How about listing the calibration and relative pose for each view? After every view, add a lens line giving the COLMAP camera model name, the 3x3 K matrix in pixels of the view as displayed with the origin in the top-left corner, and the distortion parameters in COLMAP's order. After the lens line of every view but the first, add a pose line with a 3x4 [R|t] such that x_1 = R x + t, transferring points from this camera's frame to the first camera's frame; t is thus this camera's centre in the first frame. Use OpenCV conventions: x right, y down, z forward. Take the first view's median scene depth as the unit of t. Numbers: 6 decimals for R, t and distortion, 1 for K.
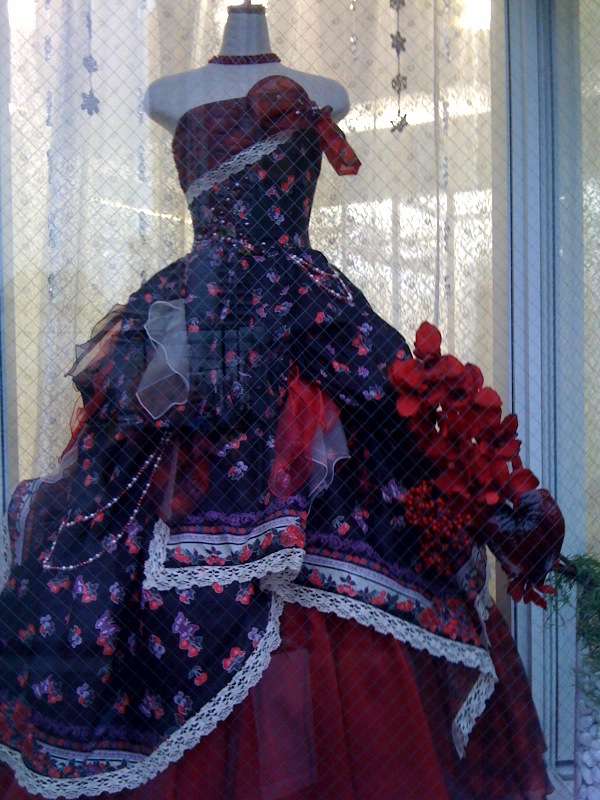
lens RADIAL K [[899.7, 0, 300.0], [0, 899.7, 400.0], [0, 0, 1]] dist [0.110111, -0.467907]
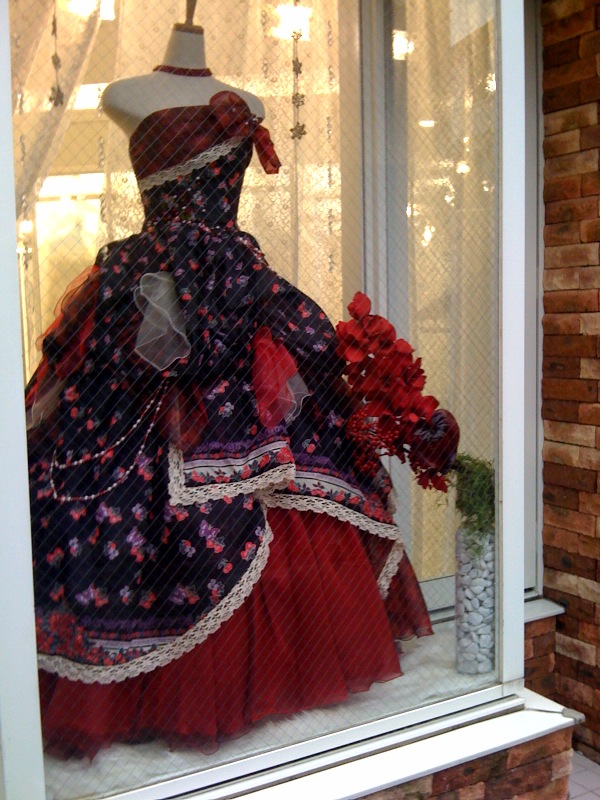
lens RADIAL K [[899.7, 0, 300.0], [0, 899.7, 400.0], [0, 0, 1]] dist [0.110111, -0.467907]
pose [[0.913258, -0.044266, 0.404970, -0.507814], [0.021326, 0.997911, 0.060986, -0.011061], [-0.406823, -0.047059, 0.912294, -0.212101]]
